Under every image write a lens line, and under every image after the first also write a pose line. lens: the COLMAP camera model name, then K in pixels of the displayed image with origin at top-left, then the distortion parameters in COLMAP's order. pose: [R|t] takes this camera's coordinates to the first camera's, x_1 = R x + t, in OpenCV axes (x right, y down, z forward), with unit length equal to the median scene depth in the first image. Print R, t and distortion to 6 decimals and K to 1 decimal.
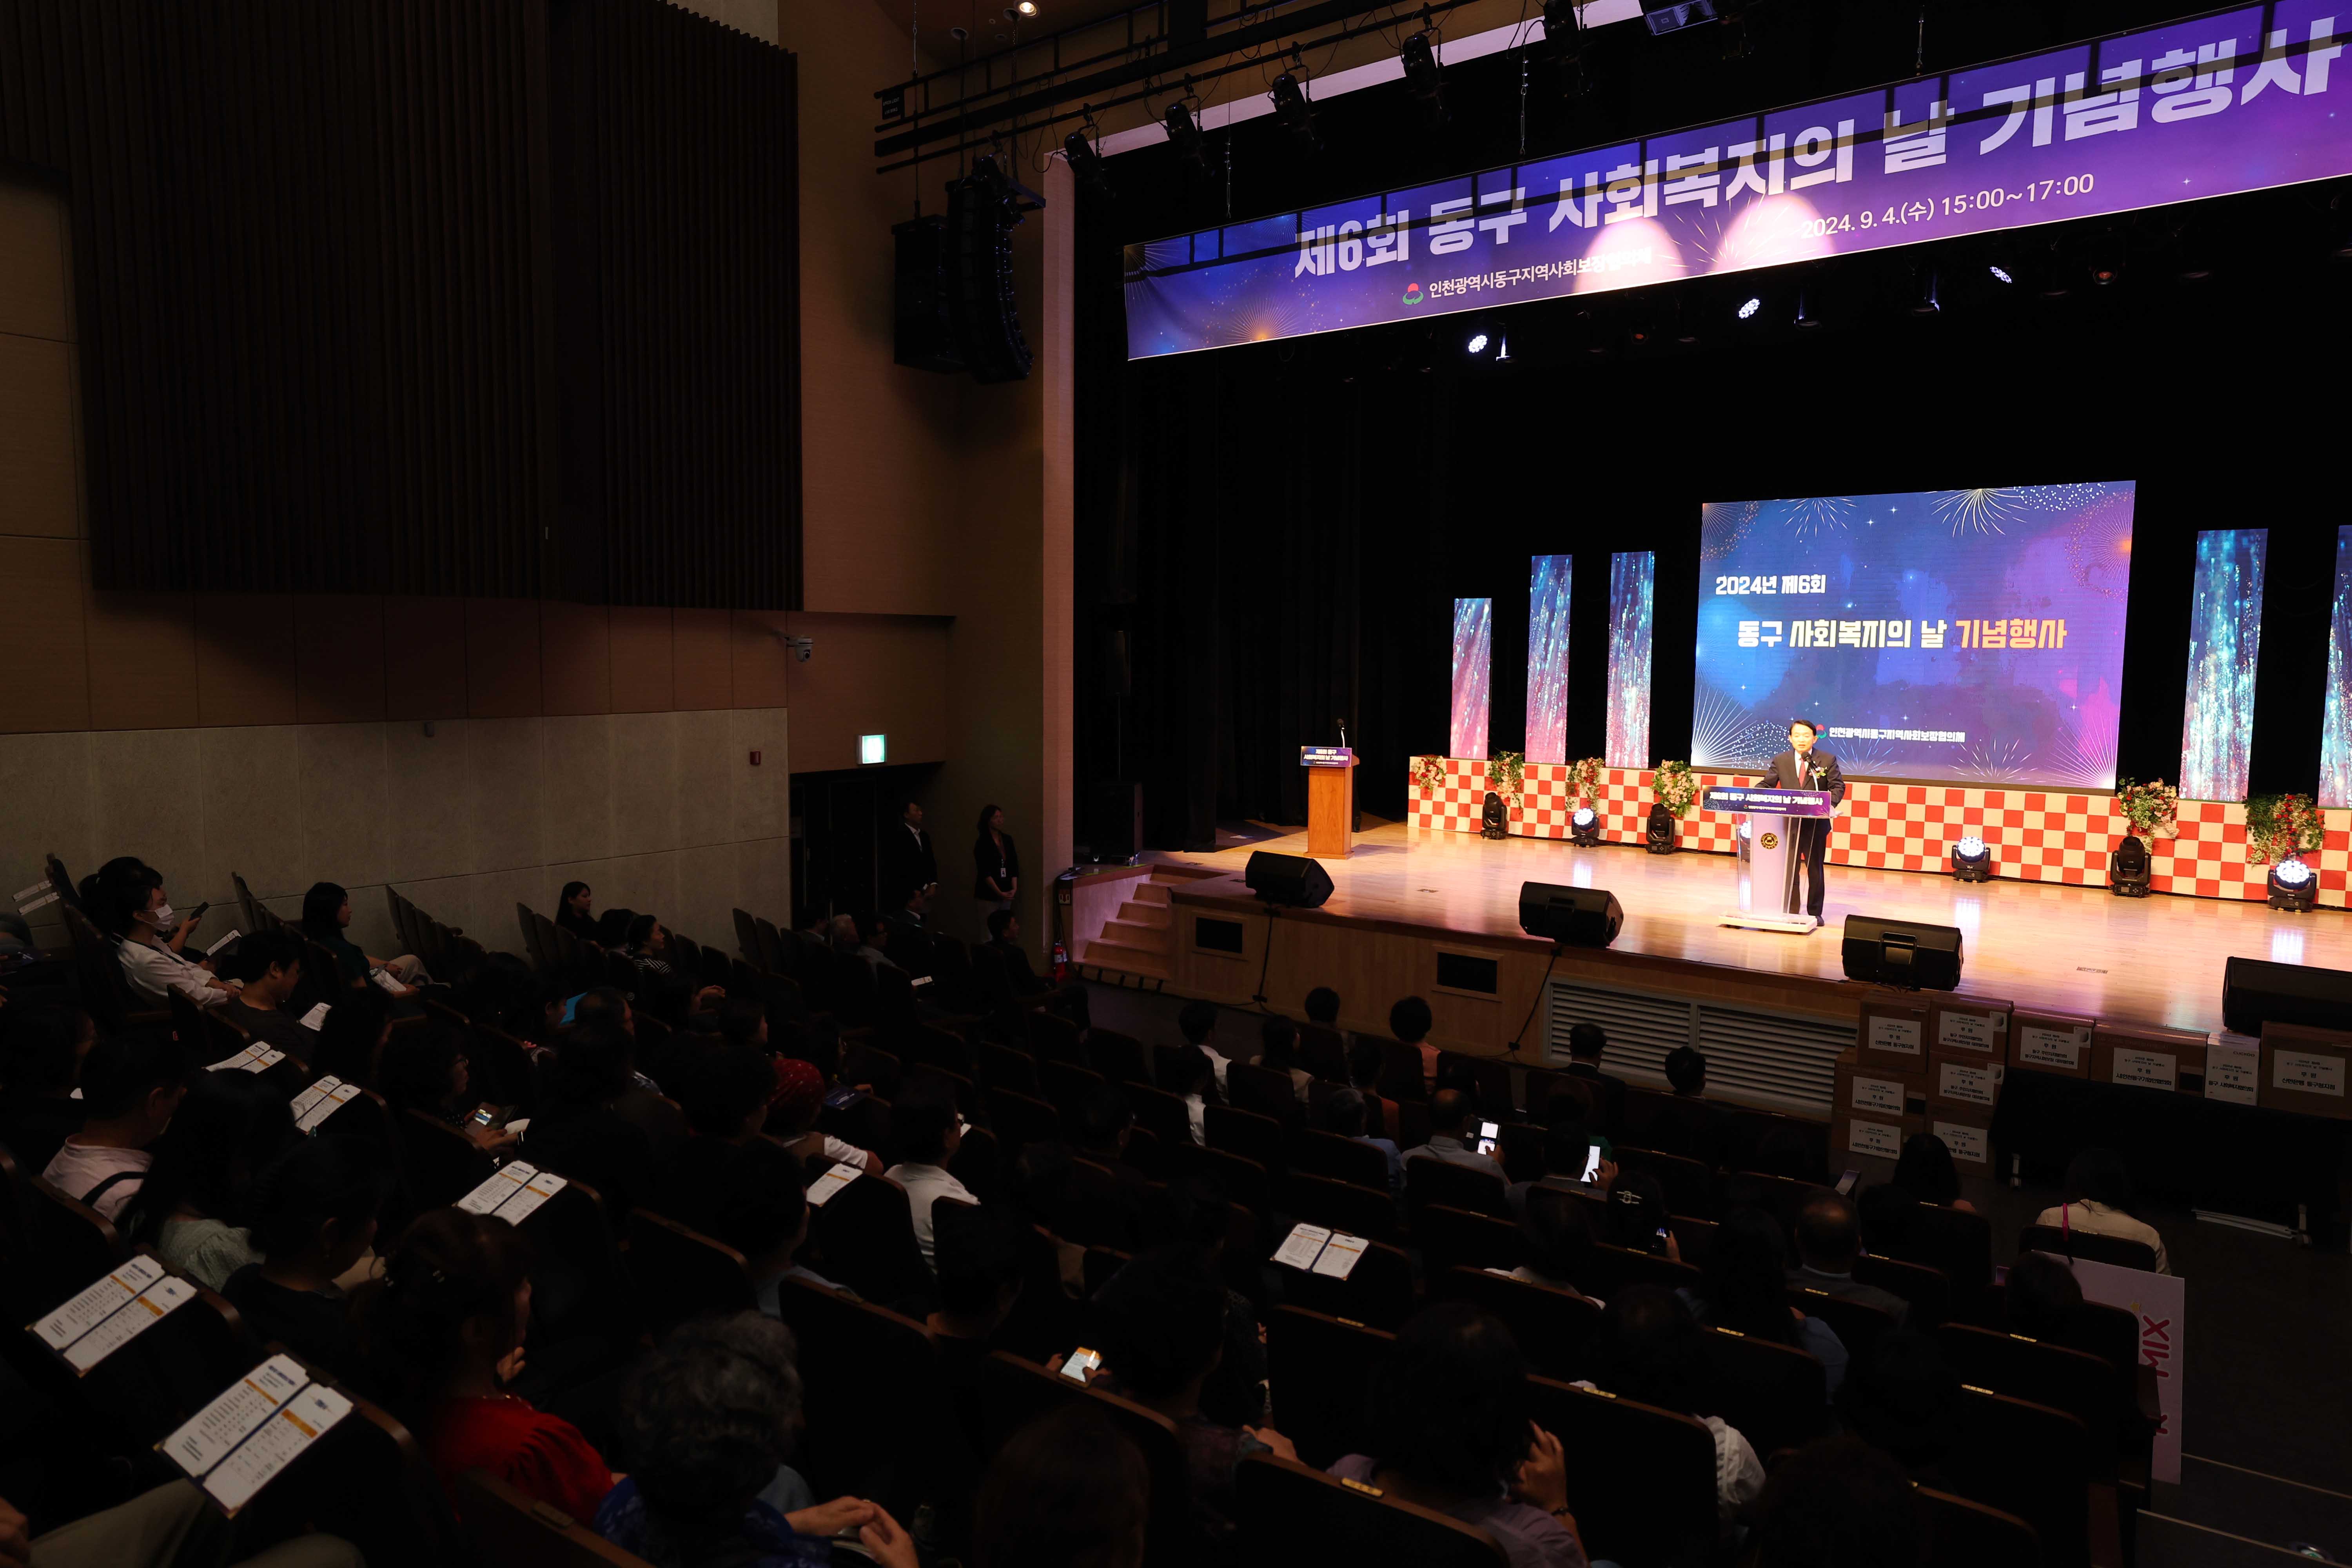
lens RADIAL K [[1431.8, 0, 1170.3], [0, 1431.8, 768.6], [0, 0, 1]] dist [-0.005972, 0.026756]
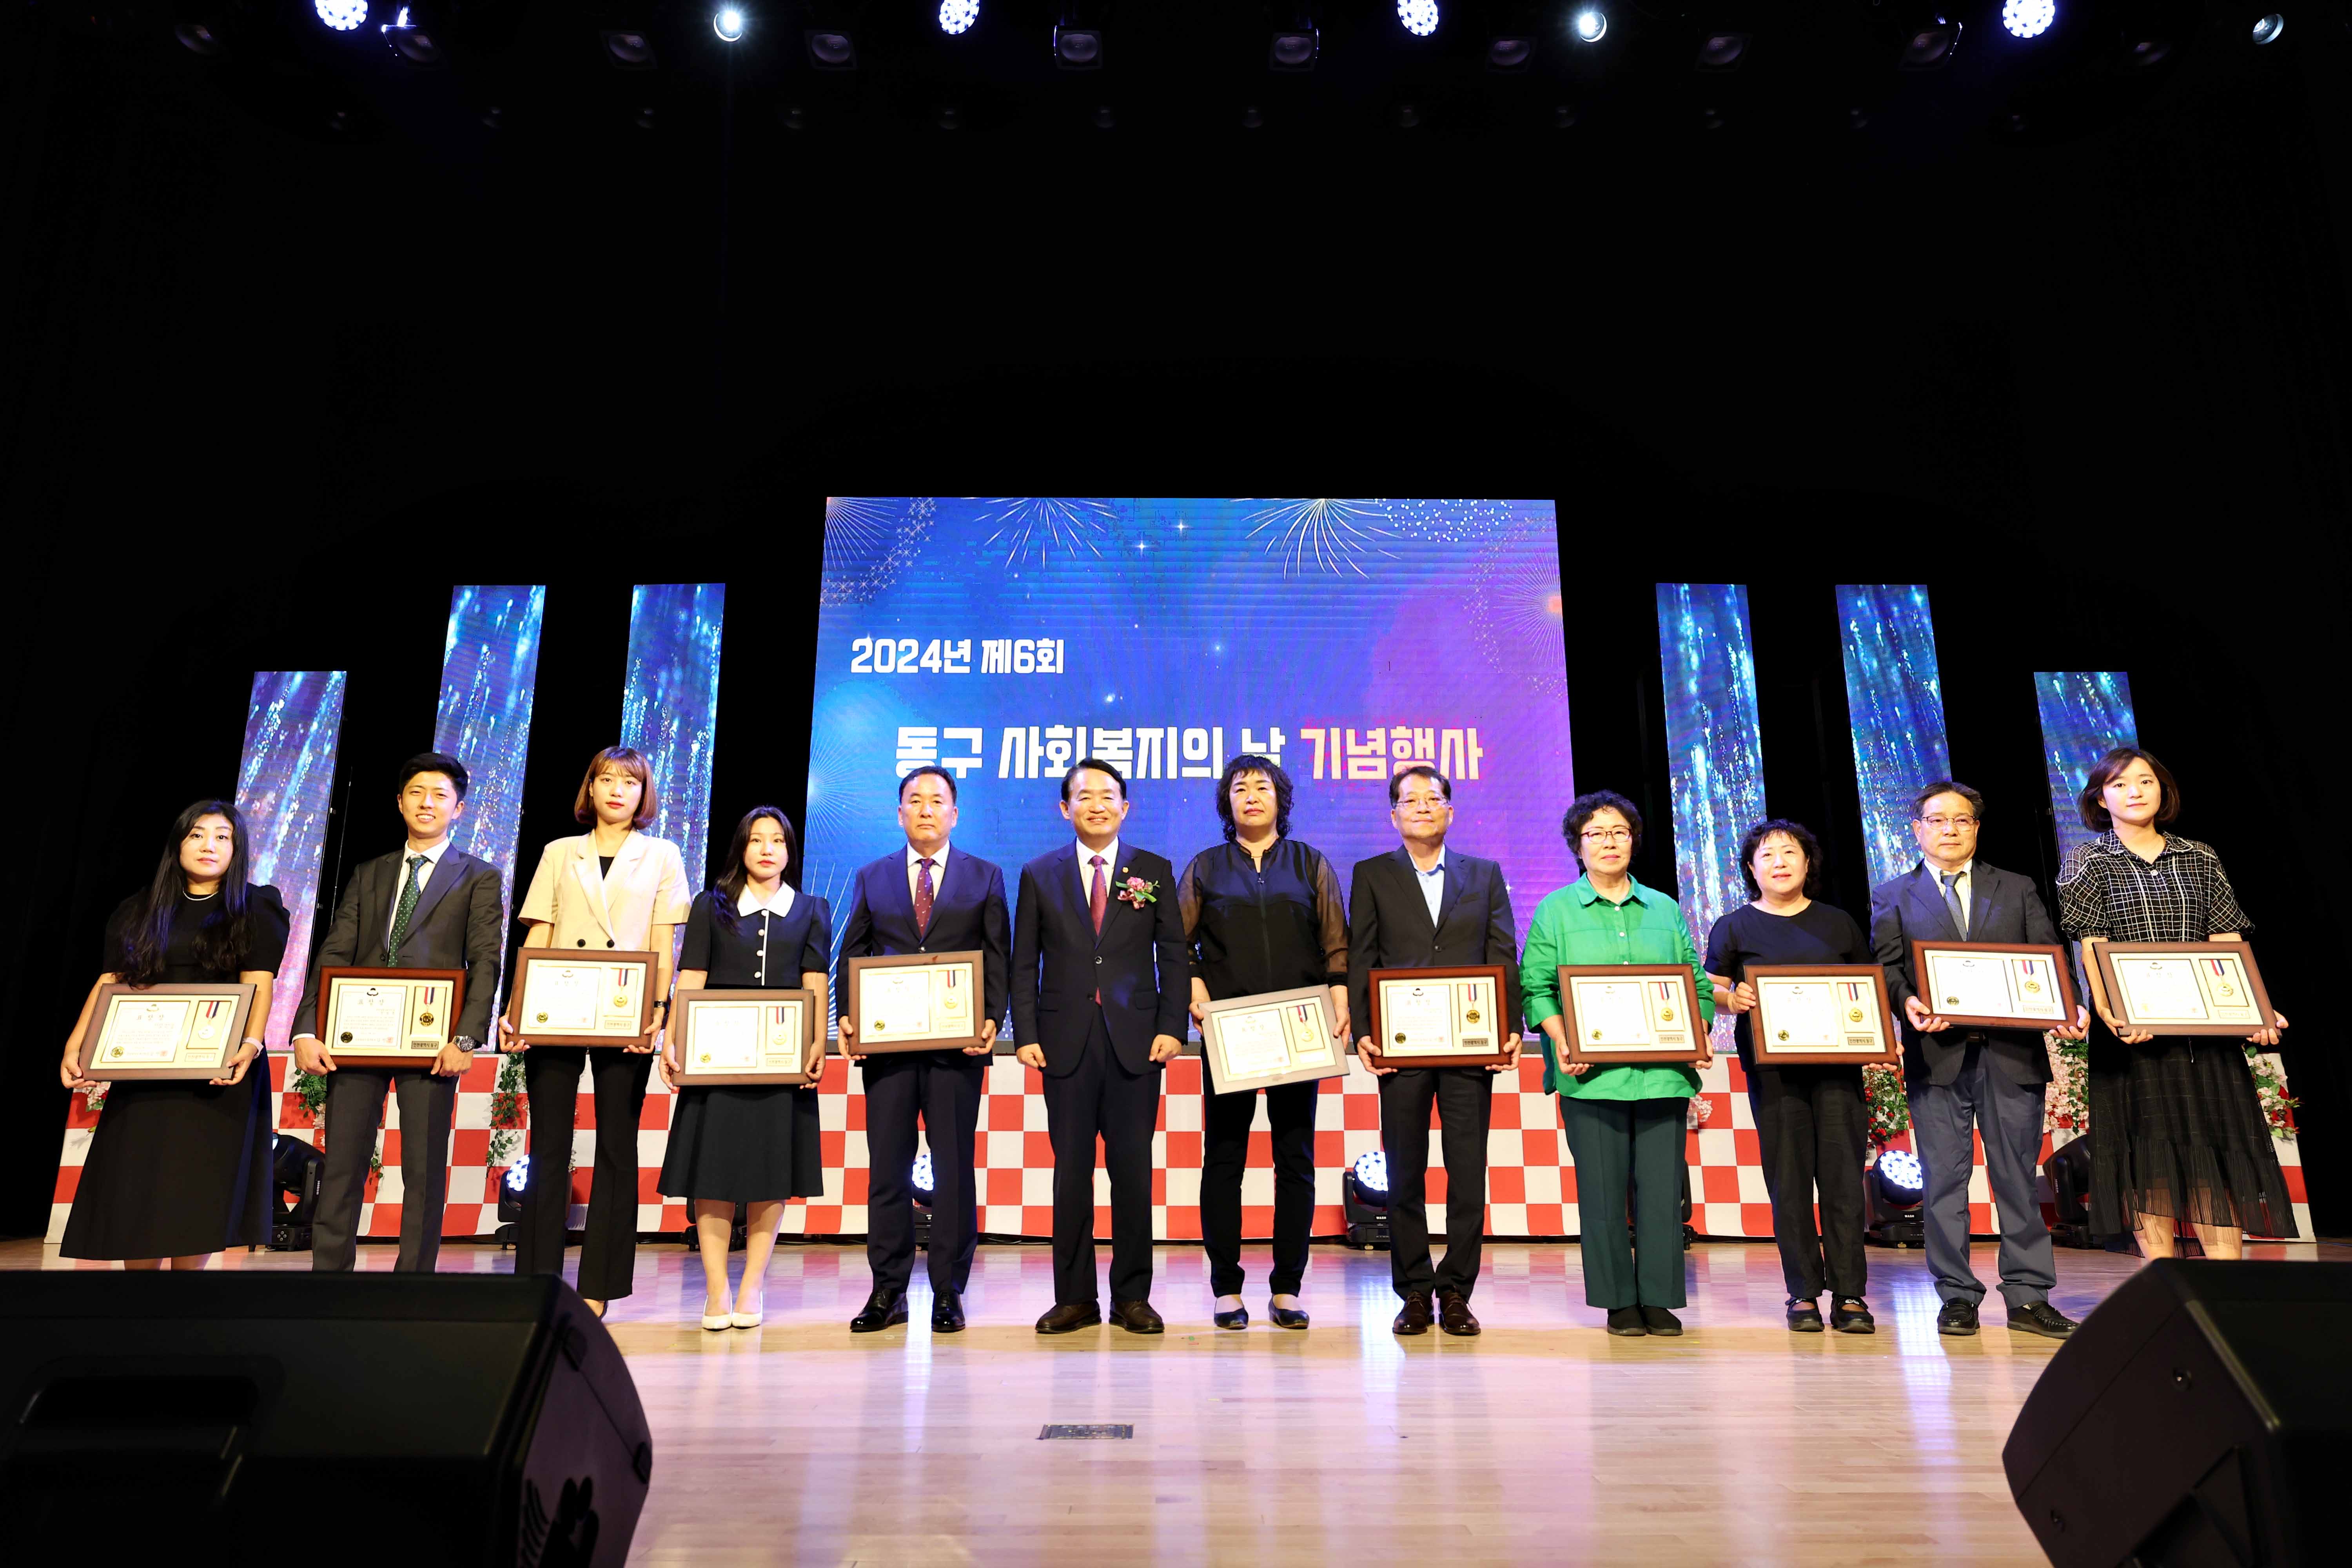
lens RADIAL K [[1421.9, 0, 1165.8], [0, 1421.9, 793.6], [0, 0, 1]] dist [-0.019971, 0.000370]
pose [[0.791206, 0.130210, 0.597527, 0.198614], [0.056185, 0.957461, -0.283041, 0.060595], [-0.608963, 0.257516, 0.750233, 0.629181]]
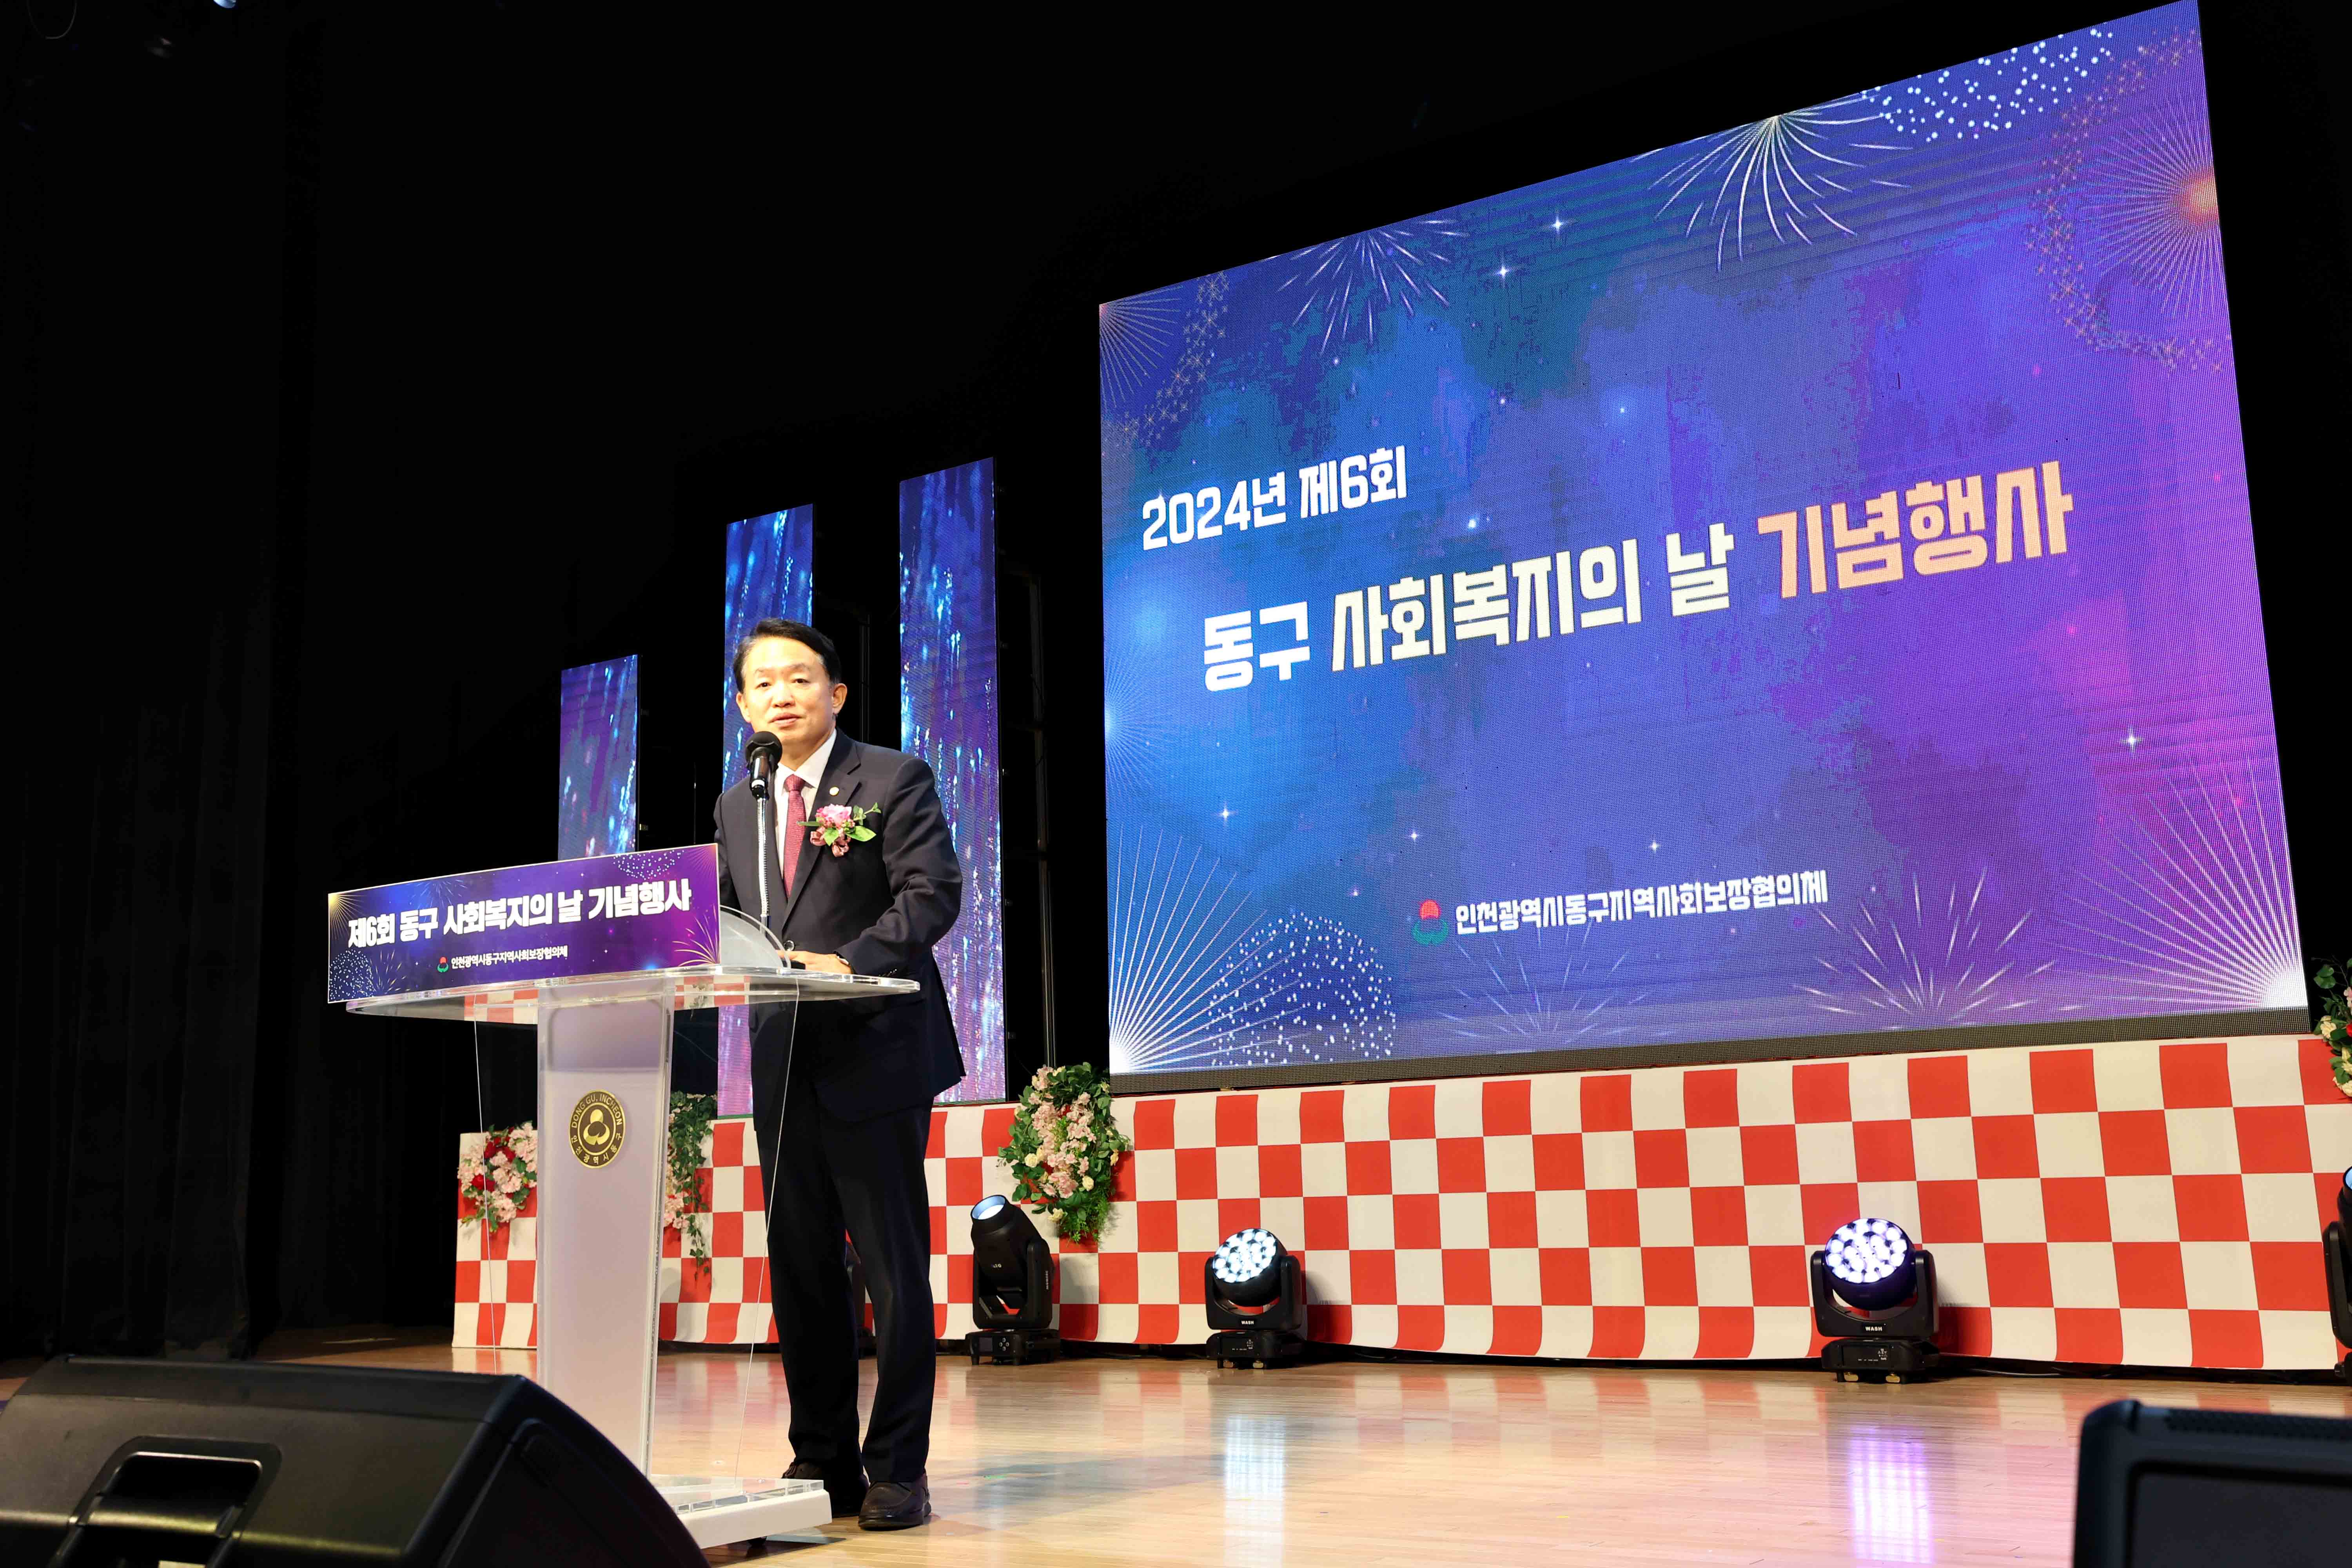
lens RADIAL K [[2450.9, 0, 1178.7], [0, 2450.9, 699.2], [0, 0, 1]] dist [0.014594, 0.106444]
pose [[0.998442, -0.026810, 0.048938, 0.383889], [0.039253, 0.960786, -0.274498, 0.073711], [-0.039659, 0.275991, 0.960342, 0.488464]]
